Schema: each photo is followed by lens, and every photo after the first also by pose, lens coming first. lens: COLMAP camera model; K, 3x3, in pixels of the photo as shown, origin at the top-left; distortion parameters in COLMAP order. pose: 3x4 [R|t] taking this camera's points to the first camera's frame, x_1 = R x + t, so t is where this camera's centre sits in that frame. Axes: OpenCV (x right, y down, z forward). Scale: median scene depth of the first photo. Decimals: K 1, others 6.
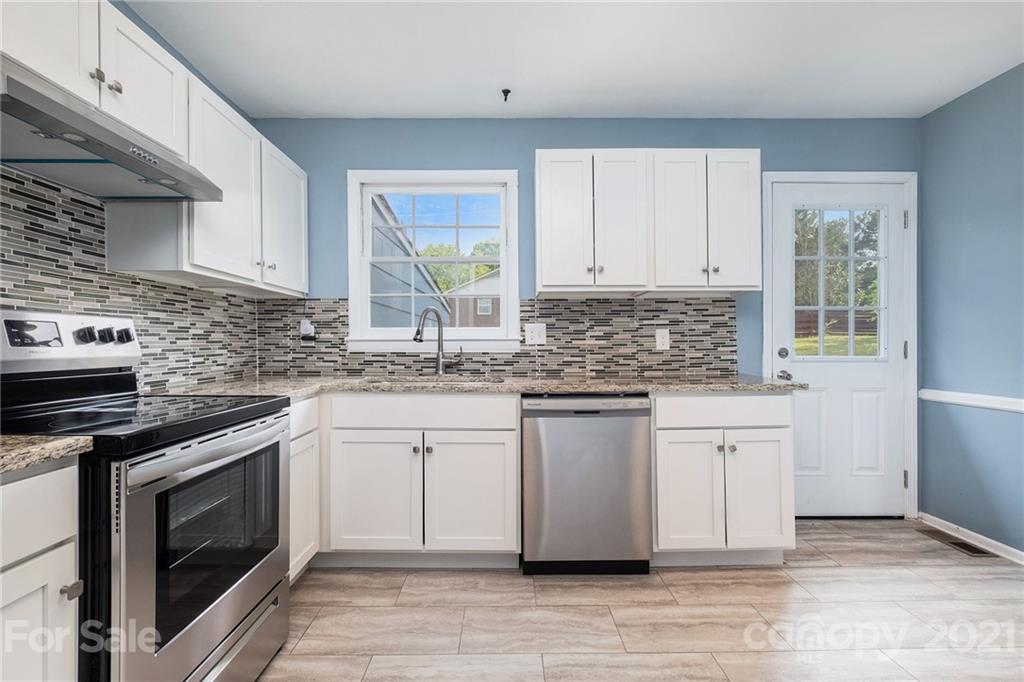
lens RADIAL K [[456.8, 0, 506.6], [0, 456.8, 346.9], [0, 0, 1]] dist [-0.000556, 0.000751]
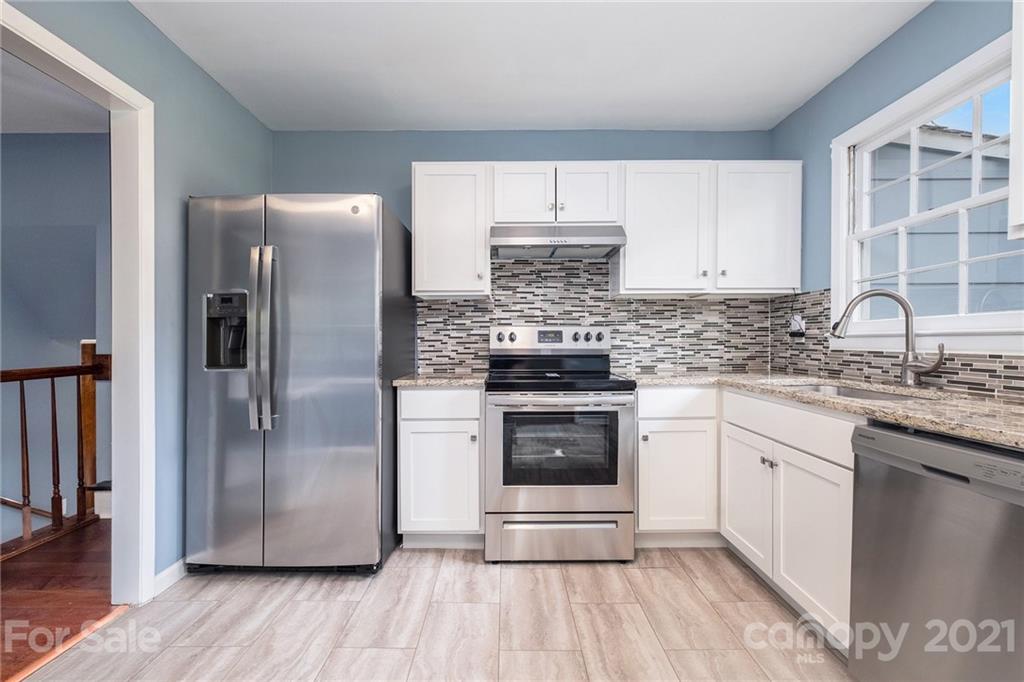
lens RADIAL K [[456.8, 0, 505.5], [0, 456.8, 341.0], [0, 0, 1]] dist [-0.000556, 0.000751]
pose [[0.016397, 0.001764, -0.999864, 0.571398], [-0.000106, 0.999998, 0.001763, -0.007517], [0.999866, 0.000077, 0.016397, 0.404933]]
